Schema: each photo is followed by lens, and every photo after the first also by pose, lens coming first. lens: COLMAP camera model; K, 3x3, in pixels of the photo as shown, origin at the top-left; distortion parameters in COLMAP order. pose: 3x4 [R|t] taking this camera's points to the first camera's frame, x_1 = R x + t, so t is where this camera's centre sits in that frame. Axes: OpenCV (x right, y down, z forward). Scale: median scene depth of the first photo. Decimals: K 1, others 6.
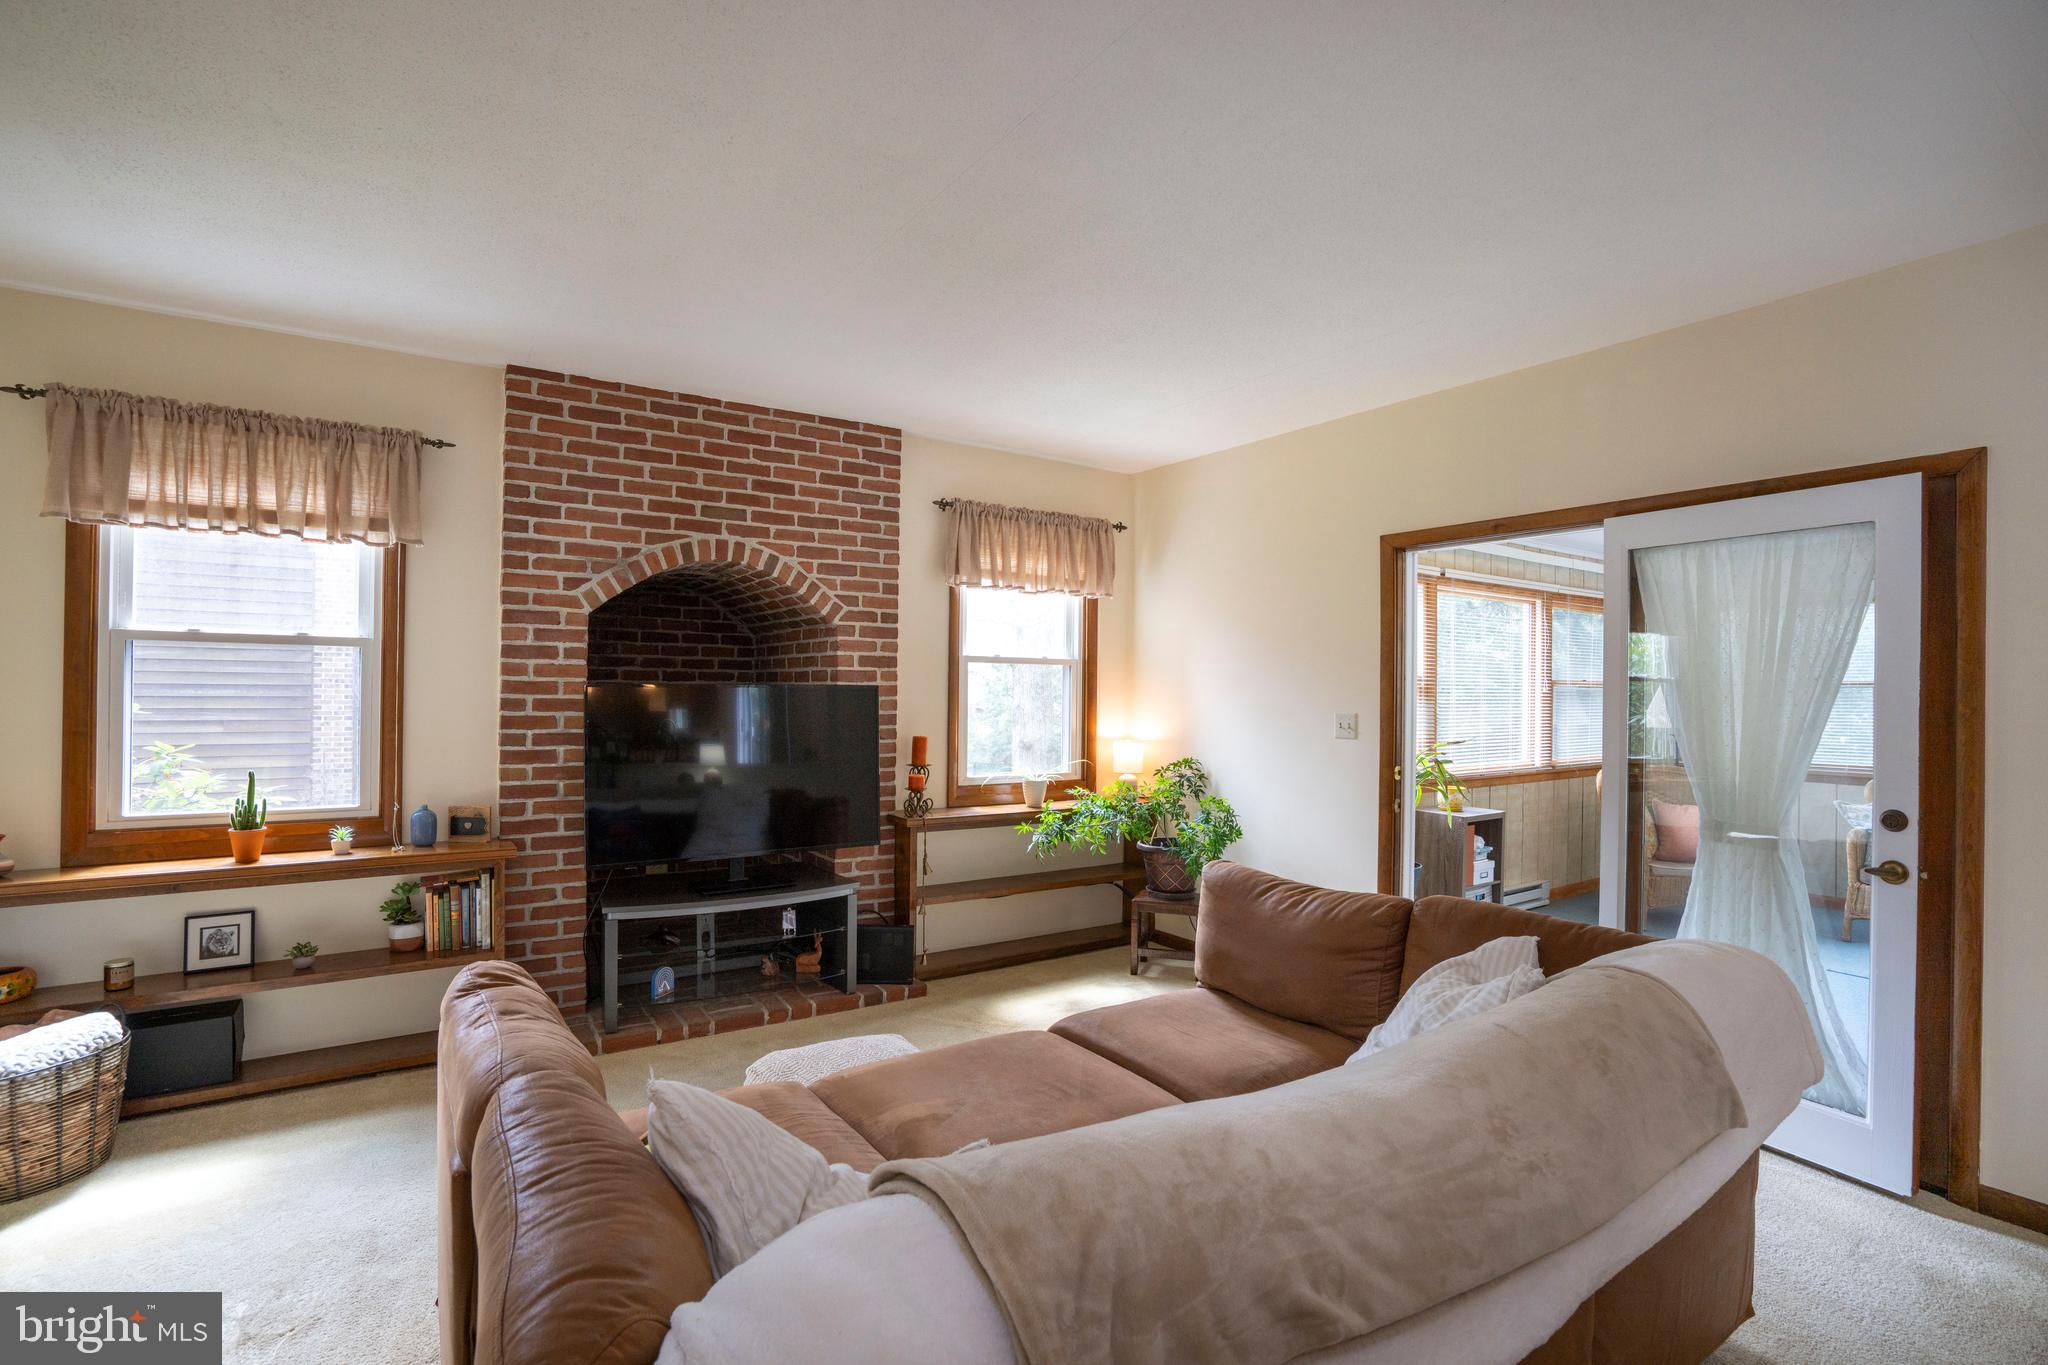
lens RADIAL K [[943.5, 0, 1027.7], [0, 943.5, 685.7], [0, 0, 1]] dist [-0.052869, 0.019021]
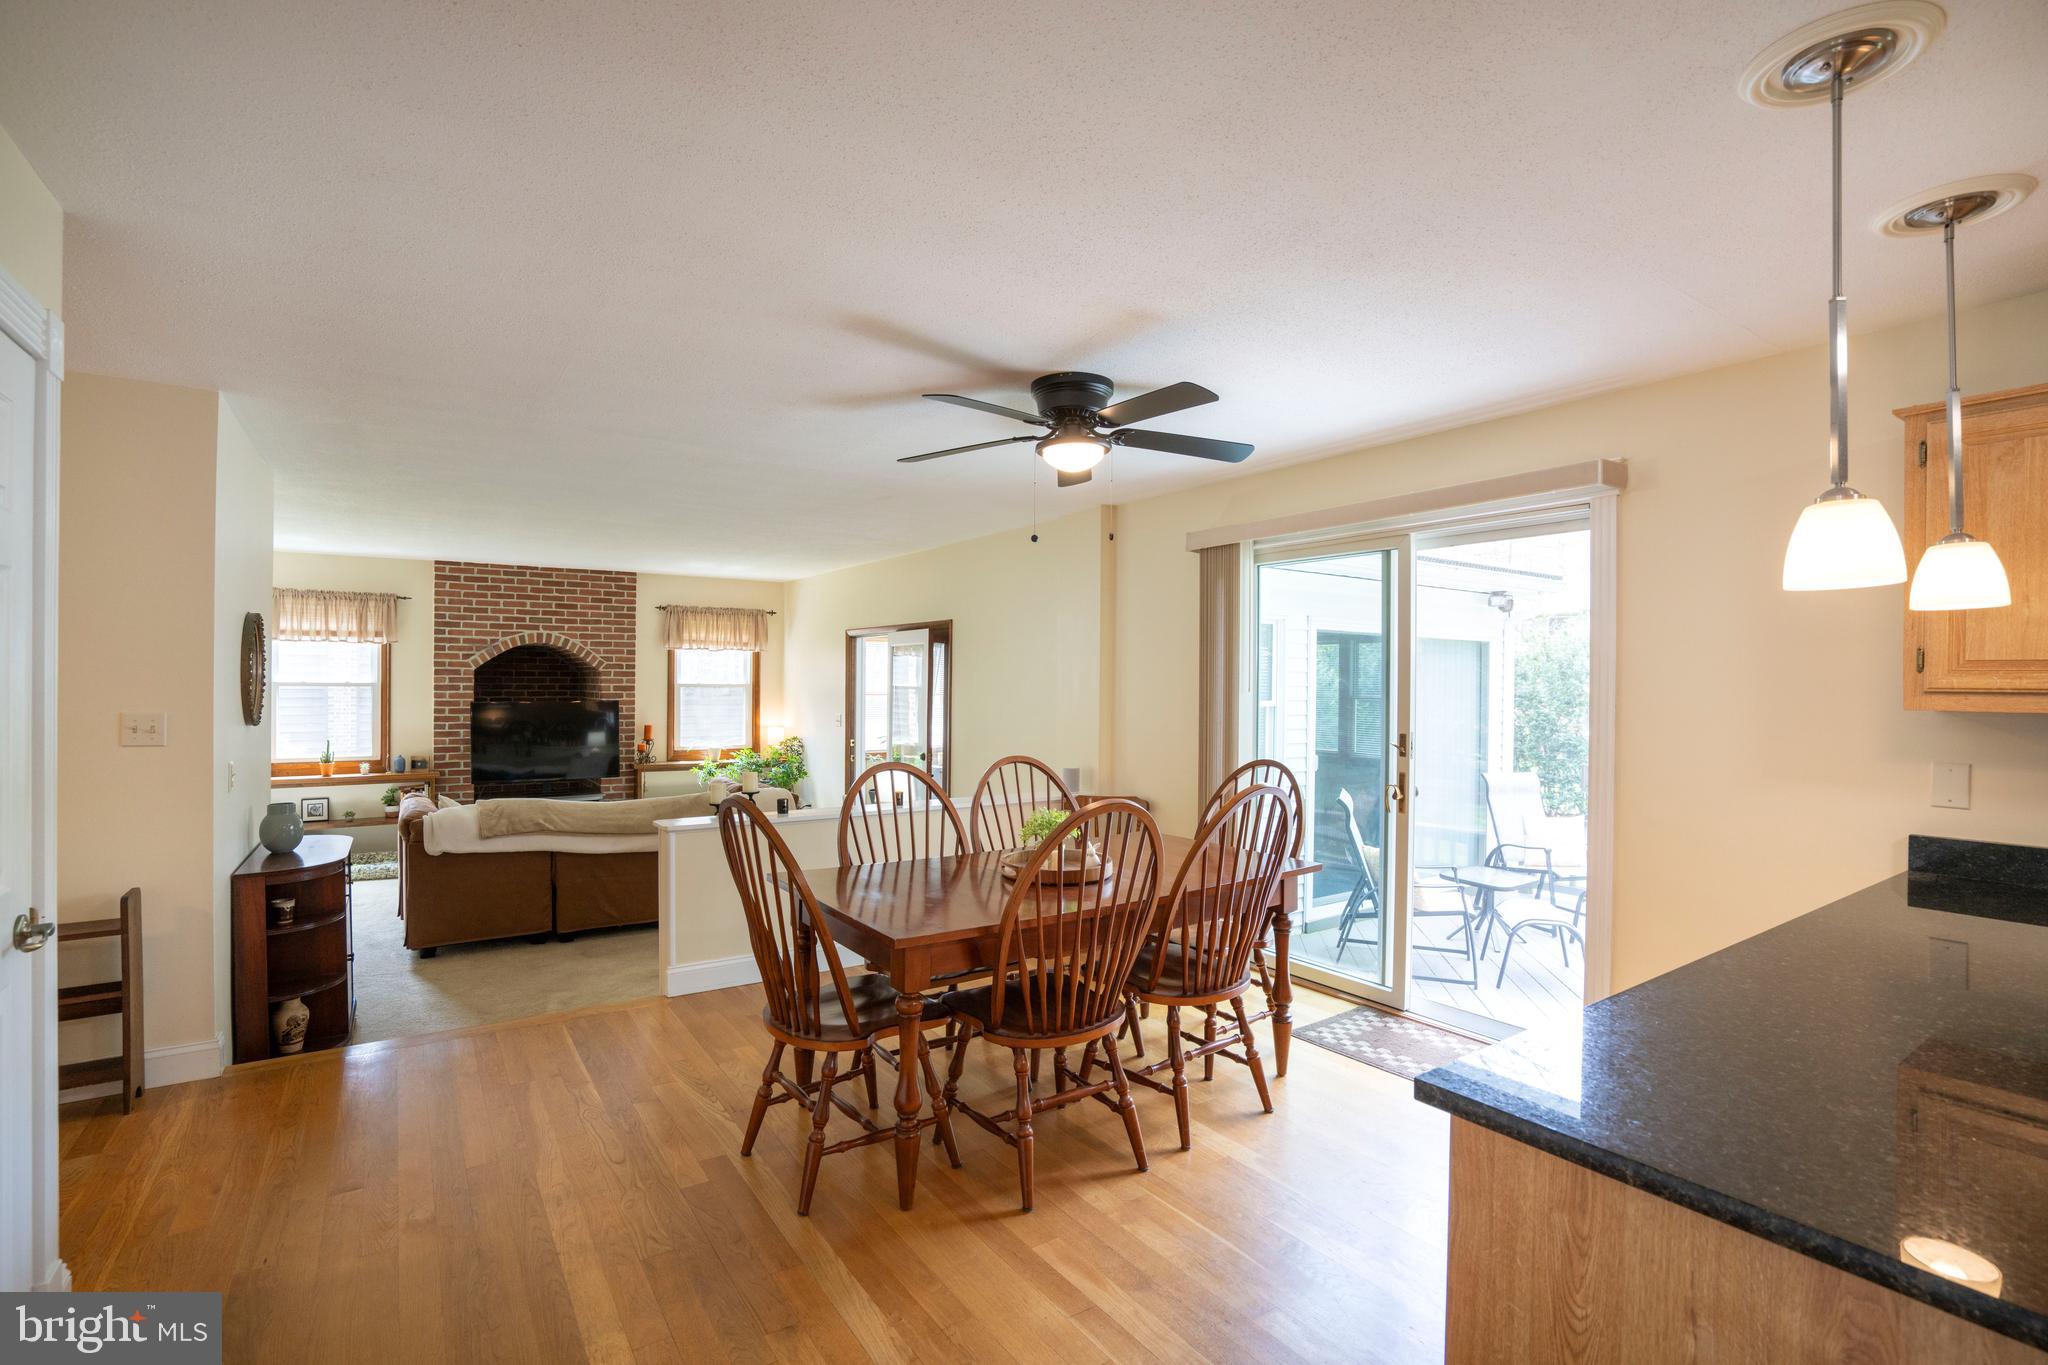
lens RADIAL K [[943.5, 0, 1024.7], [0, 943.5, 685.8], [0, 0, 1]] dist [-0.052869, 0.019021]
pose [[0.999912, -0.002771, 0.013002, 0.805060], [0.002658, 0.999958, 0.008740, -0.055085], [-0.013025, -0.008705, 0.999877, -1.217253]]
